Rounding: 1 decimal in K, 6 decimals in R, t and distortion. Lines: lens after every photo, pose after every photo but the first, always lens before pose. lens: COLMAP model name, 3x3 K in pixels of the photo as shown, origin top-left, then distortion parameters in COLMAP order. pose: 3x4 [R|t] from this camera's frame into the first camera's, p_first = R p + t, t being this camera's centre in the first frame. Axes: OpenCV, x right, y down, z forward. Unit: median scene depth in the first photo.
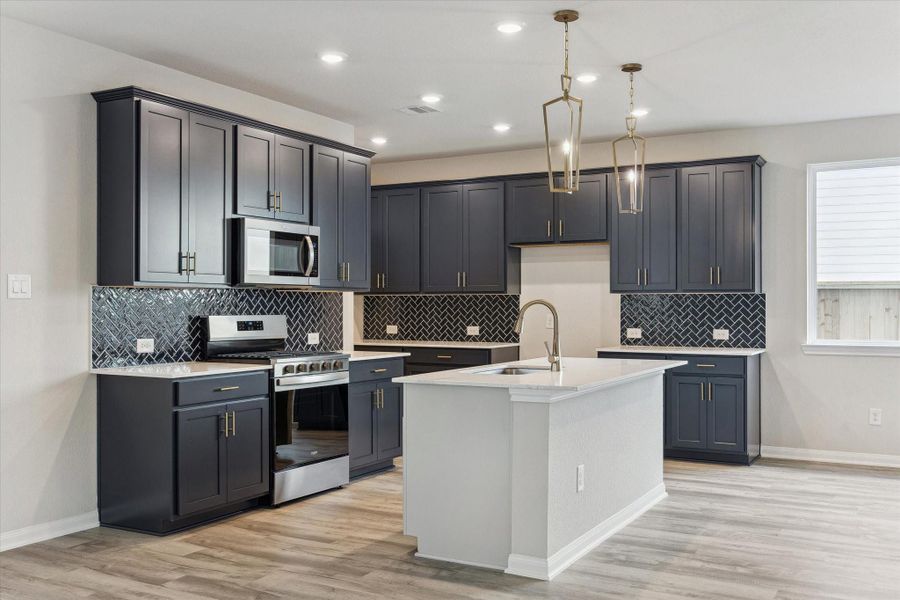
lens RADIAL K [[876.5, 0, 448.9], [0, 876.5, 303.6], [0, 0, 1]] dist [0.020261, 0.000000]
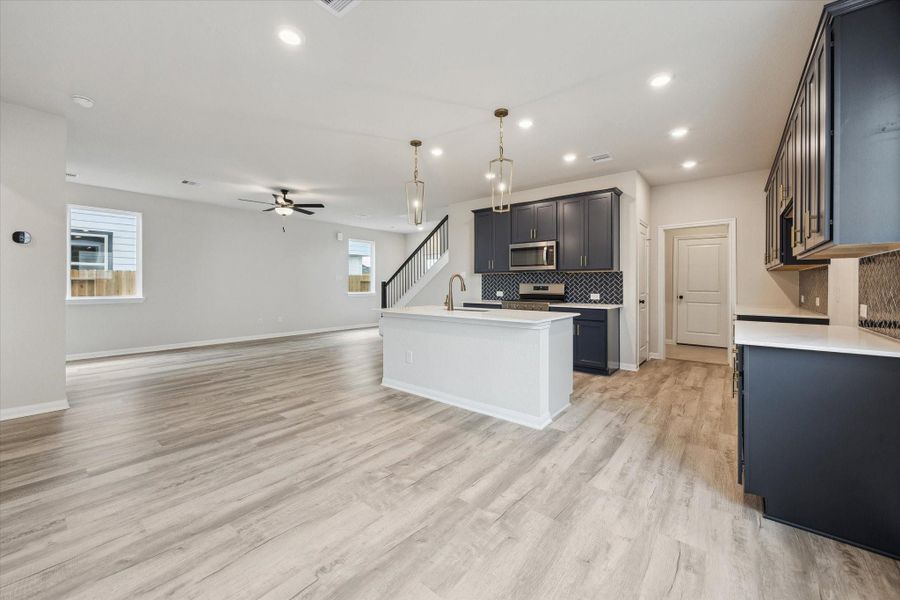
lens RADIAL K [[344.4, 0, 445.3], [0, 344.4, 288.7], [0, 0, 1]] dist [0.001199, -0.000677]
pose [[-0.184913, 0.013143, -0.982667, 0.640658], [-0.000287, 0.999910, 0.013428, 0.013098], [0.982755, 0.002765, -0.184893, 0.823685]]
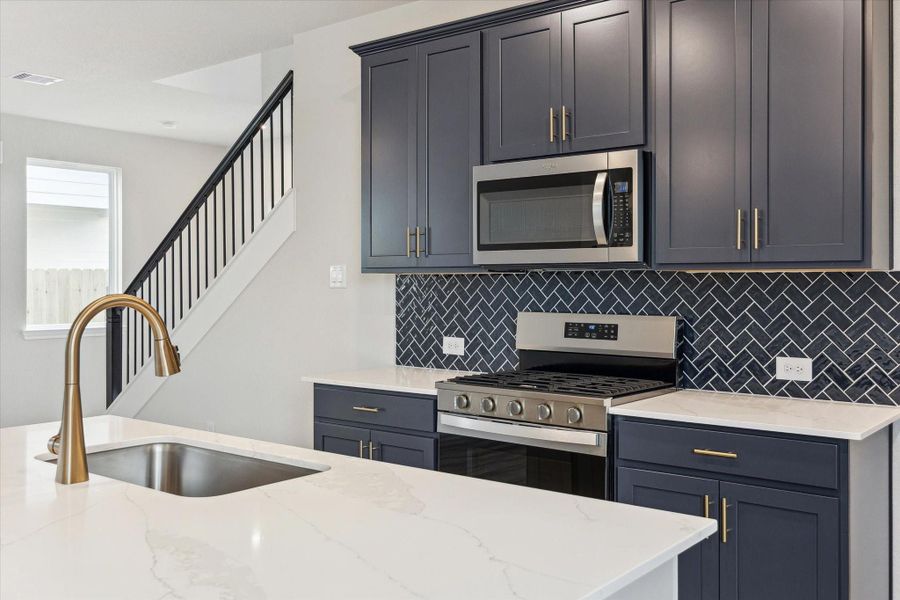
lens RADIAL K [[876.5, 0, 423.3], [0, 876.5, 296.2], [0, 0, 1]] dist [0.020261, 0.000000]
pose [[-0.176085, 0.000295, -0.984375, 0.362025], [-0.008556, 0.999962, 0.001830, 0.000610], [0.984338, 0.008744, -0.176075, 0.888424]]
